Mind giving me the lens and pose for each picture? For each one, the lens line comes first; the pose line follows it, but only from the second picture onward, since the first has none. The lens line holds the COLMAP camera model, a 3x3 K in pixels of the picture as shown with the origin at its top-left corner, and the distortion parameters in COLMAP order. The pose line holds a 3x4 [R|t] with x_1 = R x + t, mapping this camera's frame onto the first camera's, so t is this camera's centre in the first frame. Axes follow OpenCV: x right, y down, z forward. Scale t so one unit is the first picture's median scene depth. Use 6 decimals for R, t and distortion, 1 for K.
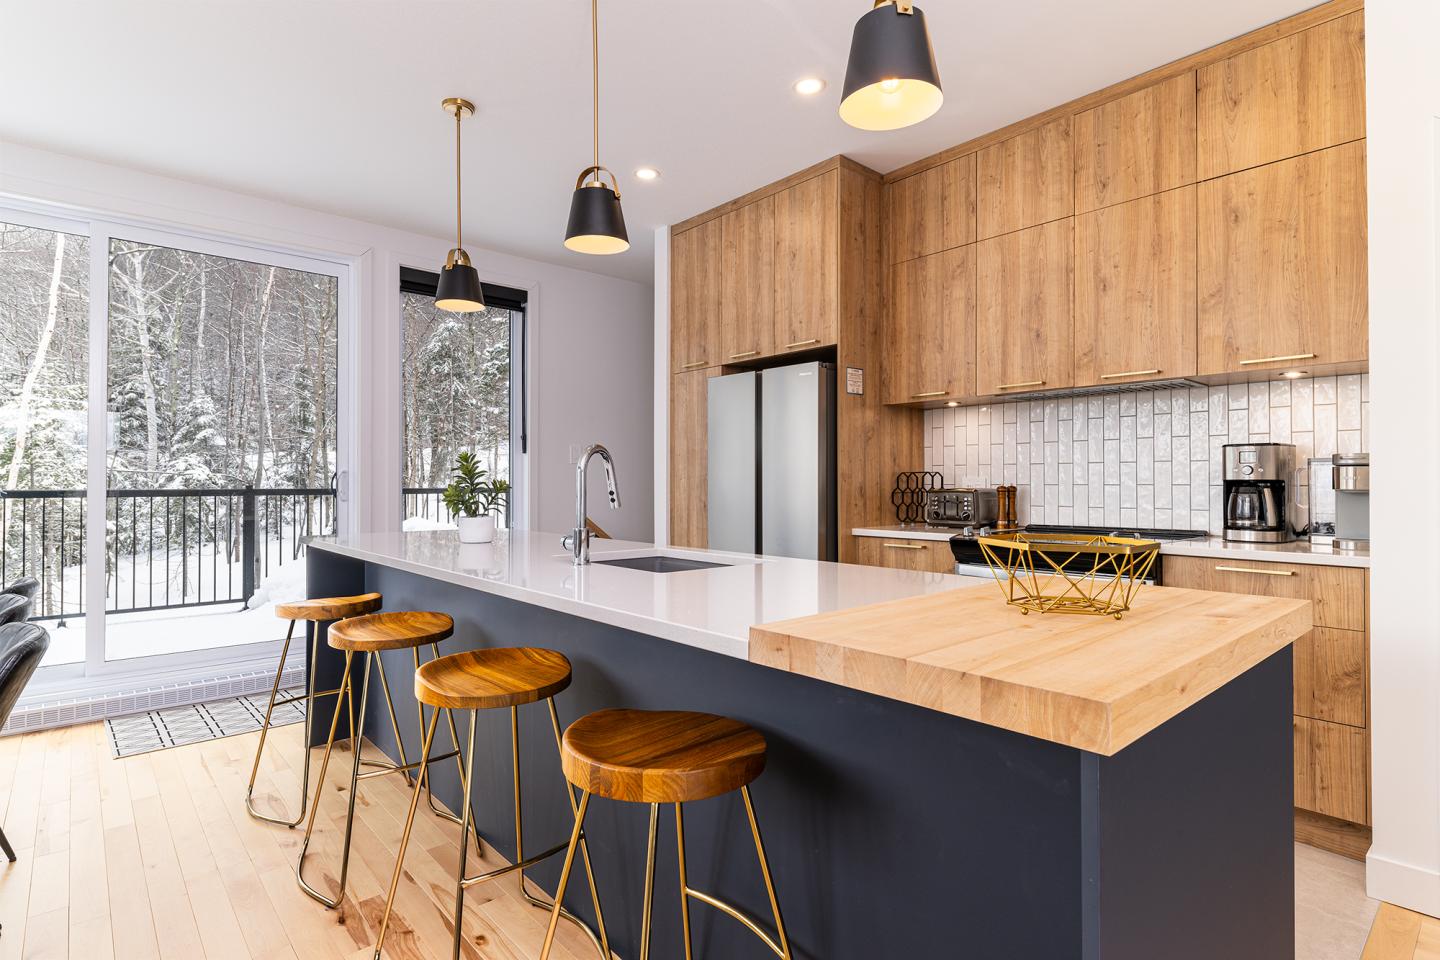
lens RADIAL K [[728.5, 0, 733.4], [0, 728.5, 482.1], [0, 0, 1]] dist [0.017053, -0.006194]
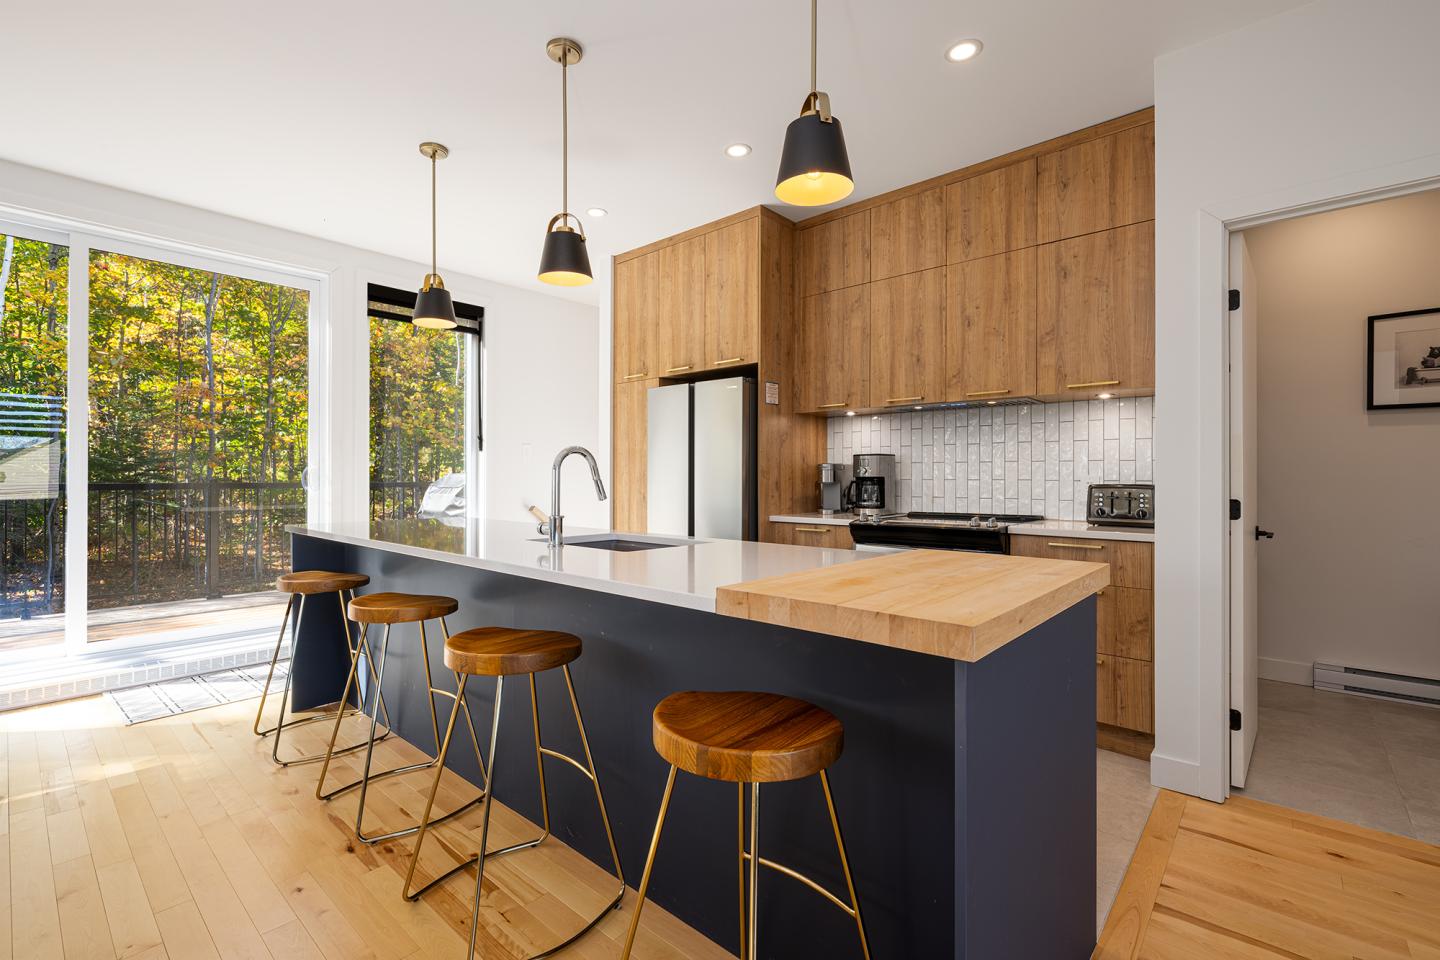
lens RADIAL K [[639.3, 0, 728.5], [0, 639.3, 481.6], [0, 0, 1]] dist [0.005161, 0.001868]
pose [[0.993673, 0.000761, 0.112314, -0.029459], [-0.001708, 0.999964, 0.008336, -0.001709], [-0.112303, -0.008475, 0.993638, -0.054156]]
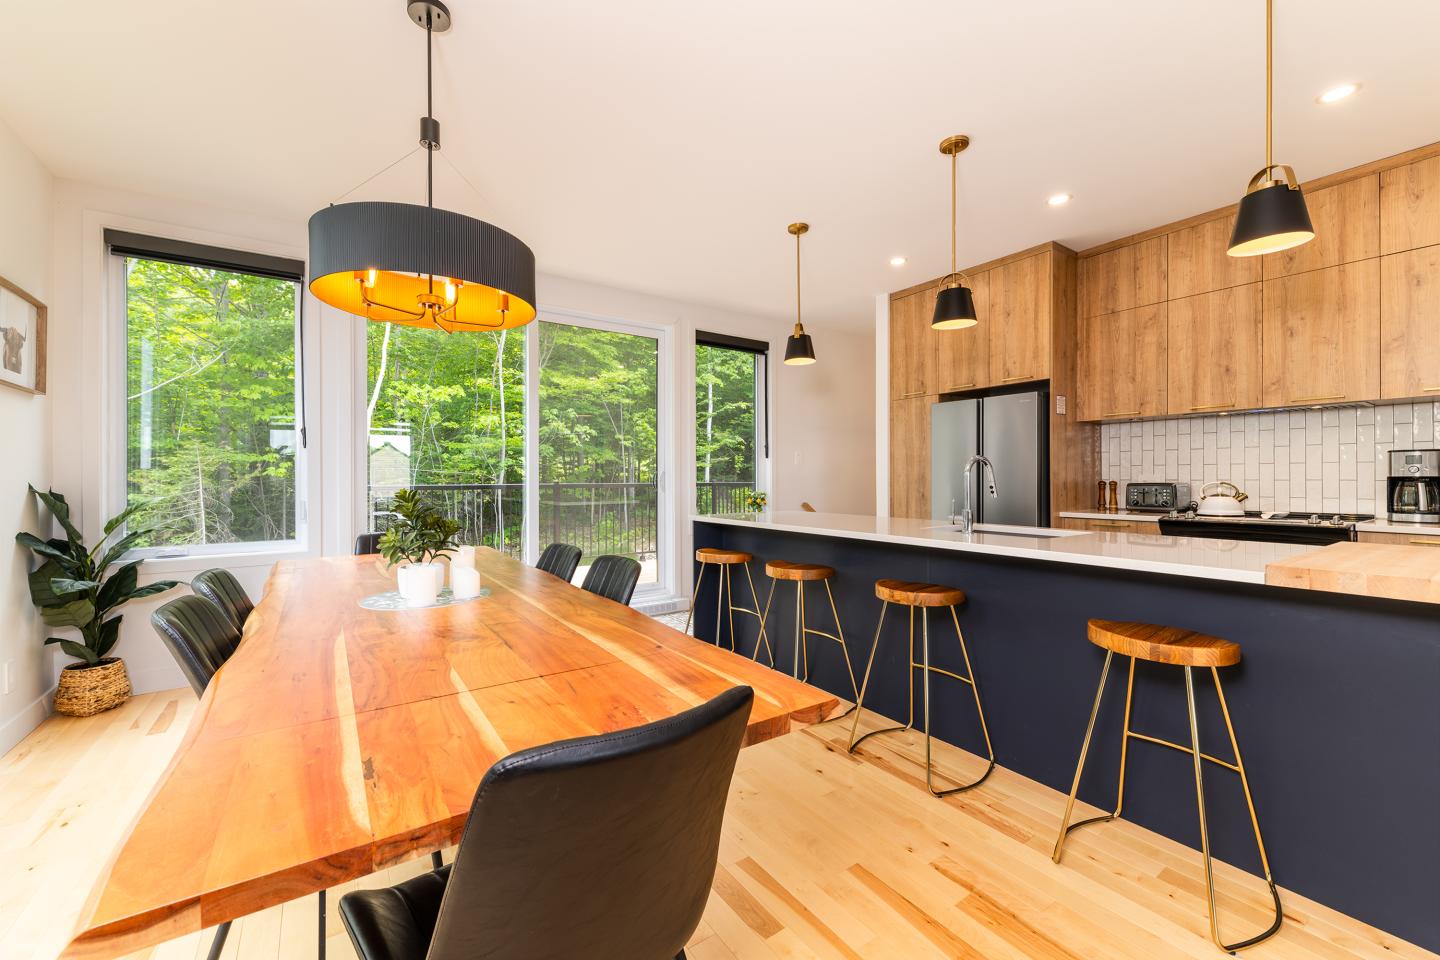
lens RADIAL K [[568.6, 0, 732.0], [0, 568.6, 482.1], [0, 0, 1]] dist [-0.001668, -0.001272]
pose [[0.990218, -0.003684, -0.139481, -0.367142], [0.005214, 0.999930, 0.010607, -0.009638], [0.139433, -0.011230, 0.990168, -0.180510]]
